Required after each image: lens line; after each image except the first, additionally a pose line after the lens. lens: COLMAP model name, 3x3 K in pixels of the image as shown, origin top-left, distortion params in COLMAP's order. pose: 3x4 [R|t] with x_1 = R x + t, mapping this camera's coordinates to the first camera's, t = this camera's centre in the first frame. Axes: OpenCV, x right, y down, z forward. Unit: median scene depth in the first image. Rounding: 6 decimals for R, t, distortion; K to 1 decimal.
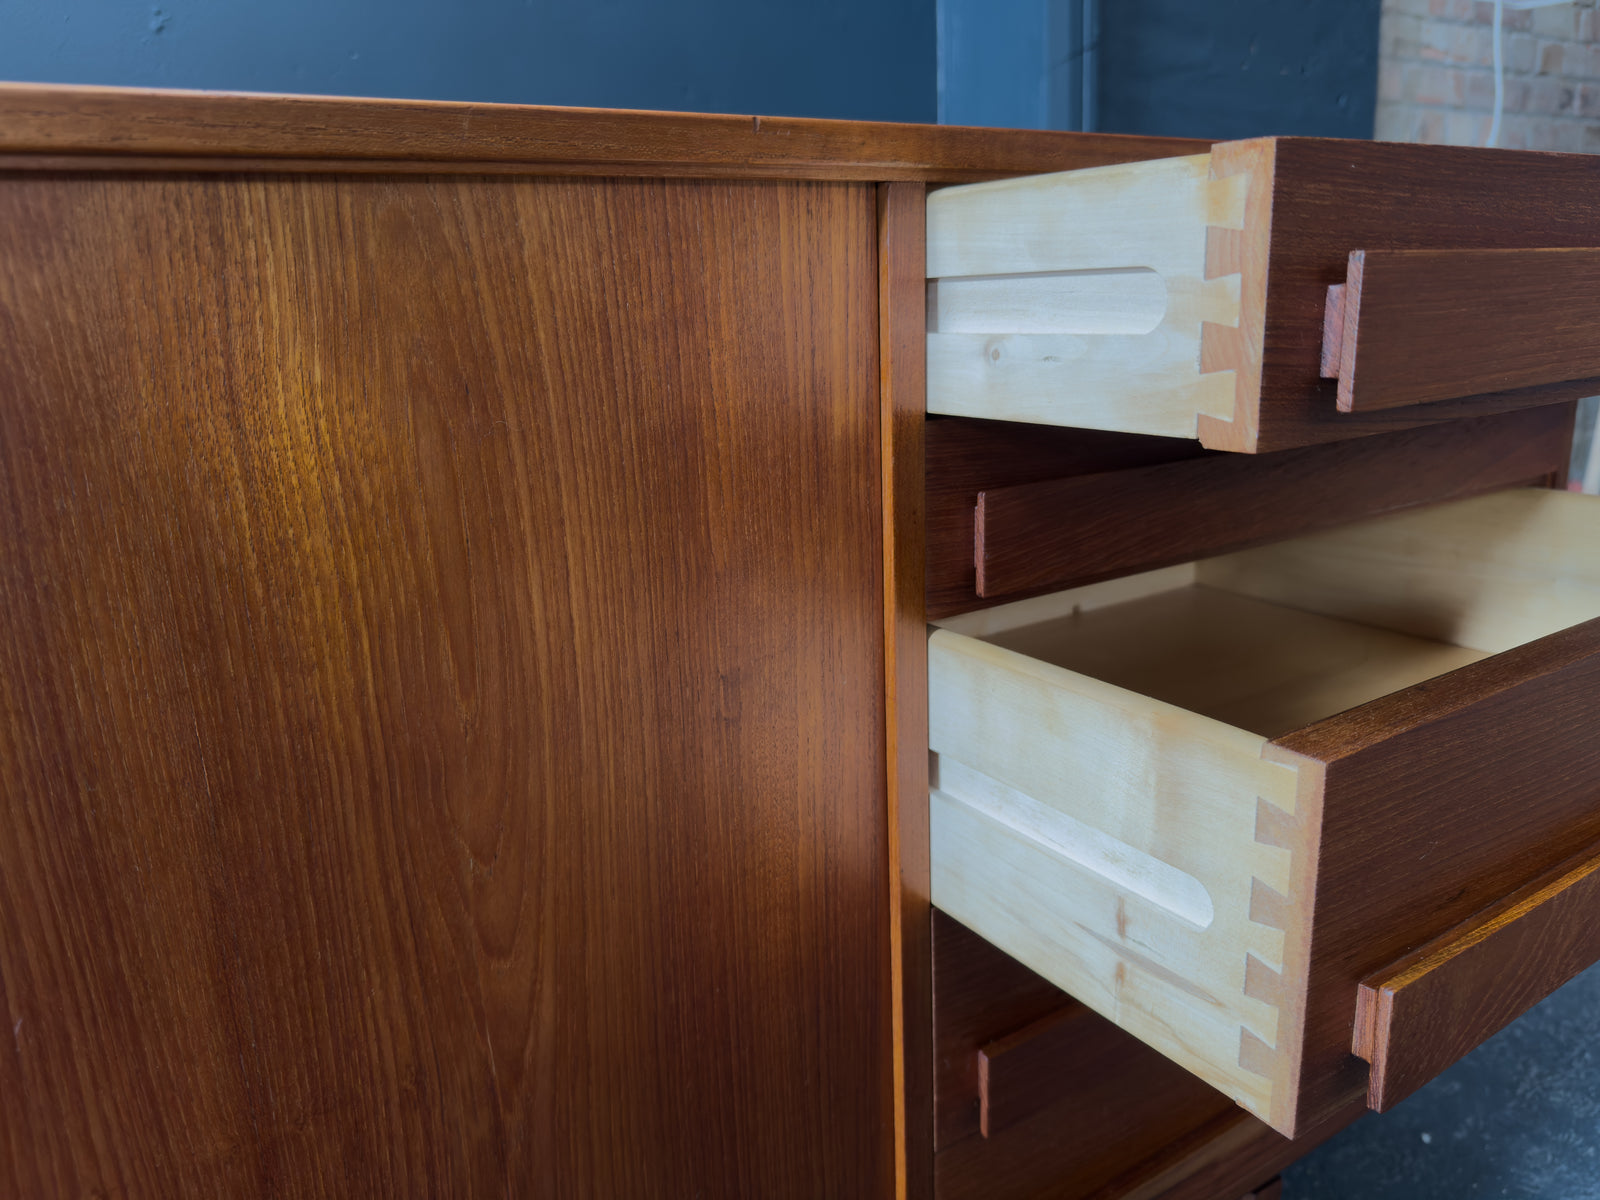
lens RADIAL K [[1140.6, 0, 807.7], [0, 1140.6, 606.1], [0, 0, 1]] dist [0.058453, -0.097525]
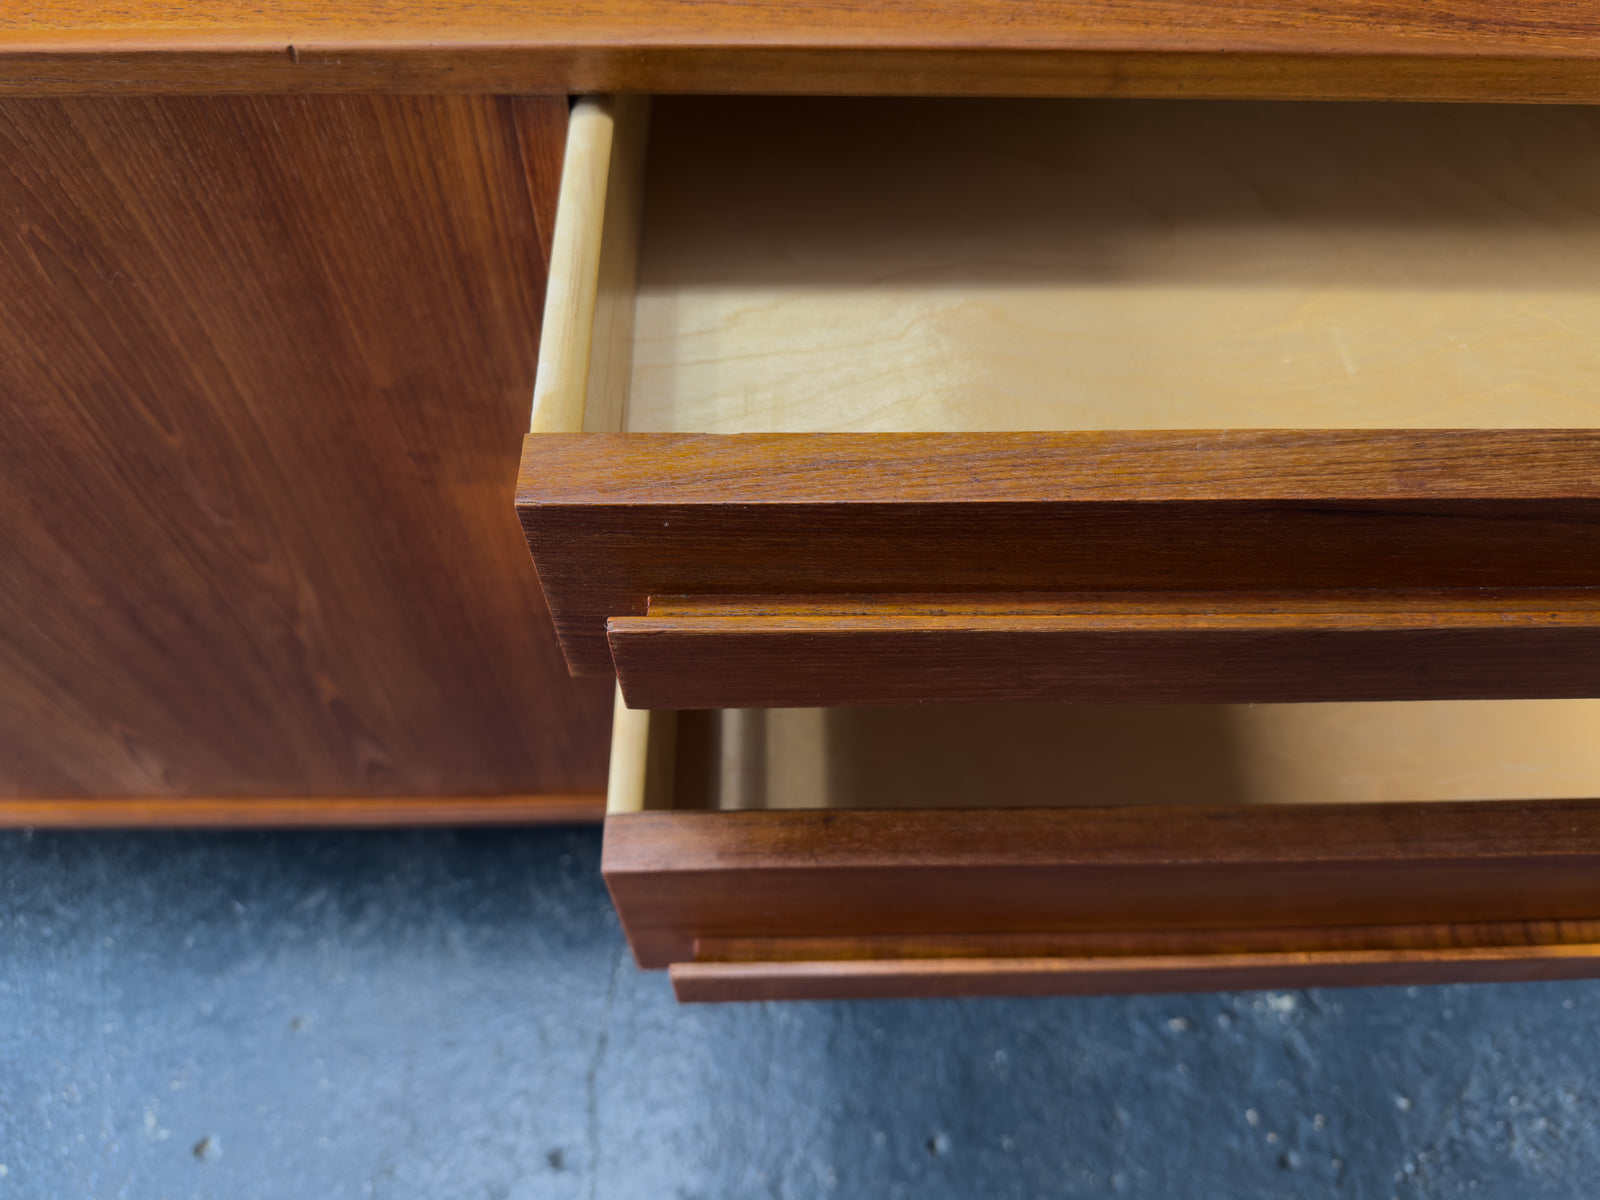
lens RADIAL K [[1176.9, 0, 810.2], [0, 1176.9, 603.8], [0, 0, 1]] dist [-0.003072, -0.001143]
pose [[0.853547, 0.468909, -0.227116, 0.633826], [-0.191468, 0.687709, 0.700283, -0.768817], [0.484559, -0.554239, 0.676773, 0.329566]]
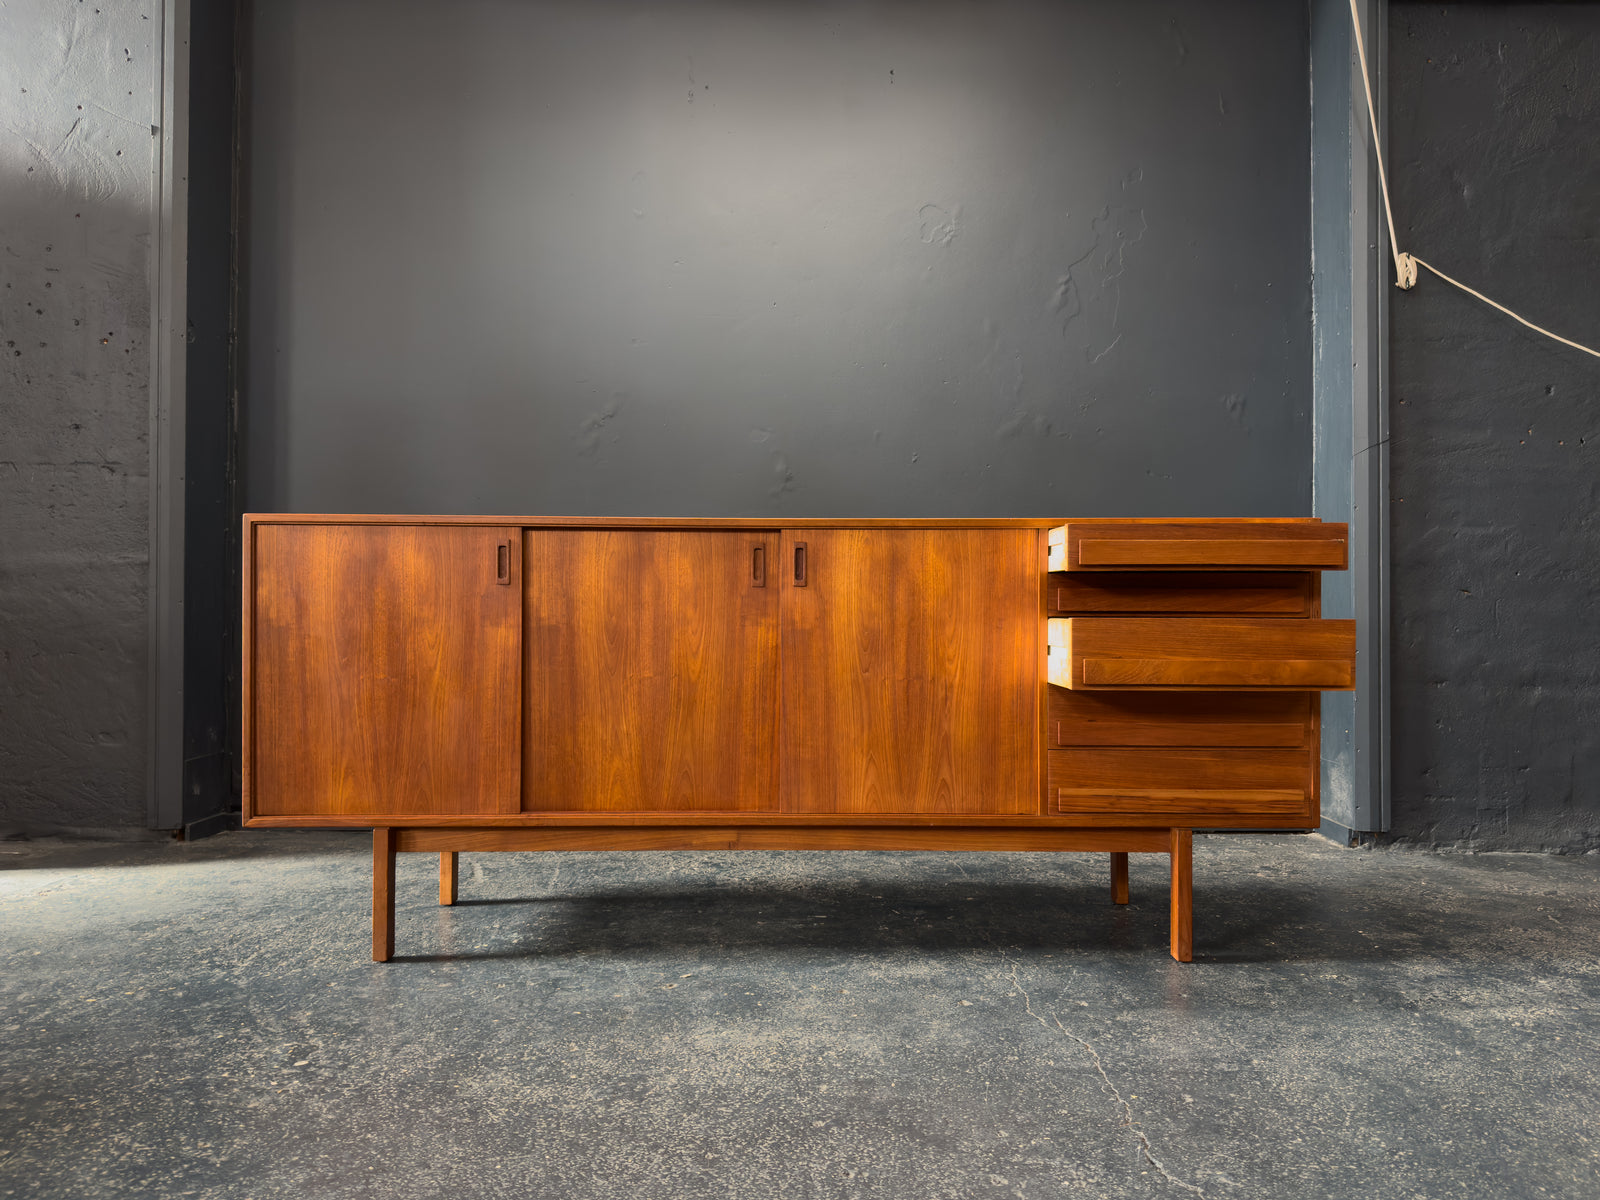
lens RADIAL K [[1156.6, 0, 795.1], [0, 1156.6, 604.3], [0, 0, 1]] dist [-0.004682, -0.001499]
pose [[0.821721, 0.035503, -0.568783, 2.248447], [-0.180176, 0.963048, -0.200187, 1.273510], [0.540658, 0.266979, 0.797754, -3.876359]]
